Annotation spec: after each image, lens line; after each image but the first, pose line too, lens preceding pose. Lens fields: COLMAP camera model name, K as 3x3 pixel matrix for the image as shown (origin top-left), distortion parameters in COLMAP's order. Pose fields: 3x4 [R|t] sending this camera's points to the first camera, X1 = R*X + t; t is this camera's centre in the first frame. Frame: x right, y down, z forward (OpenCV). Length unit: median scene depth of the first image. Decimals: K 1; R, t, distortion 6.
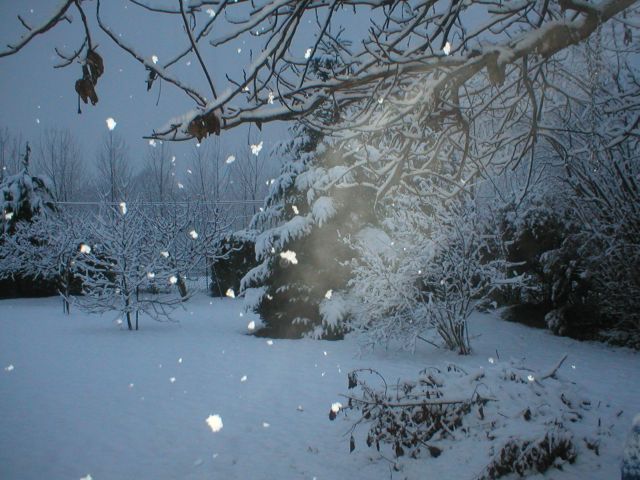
lens RADIAL K [[671.5, 0, 319.4], [0, 671.5, 239.2], [0, 0, 1]] dist [-0.070292, 0.000000]
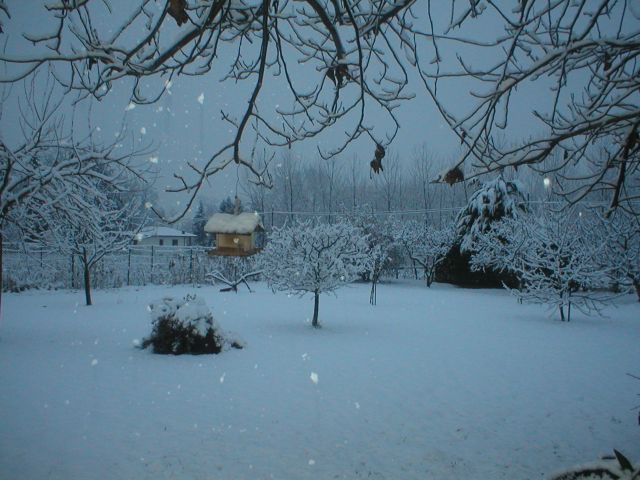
lens RADIAL K [[671.5, 0, 320.2], [0, 671.5, 239.4], [0, 0, 1]] dist [-0.070292, 0.000000]
pose [[0.743117, 0.022551, -0.668781, 0.101660], [-0.019425, 0.999738, 0.012128, -0.004087], [0.668879, 0.003979, 0.743360, -0.065566]]
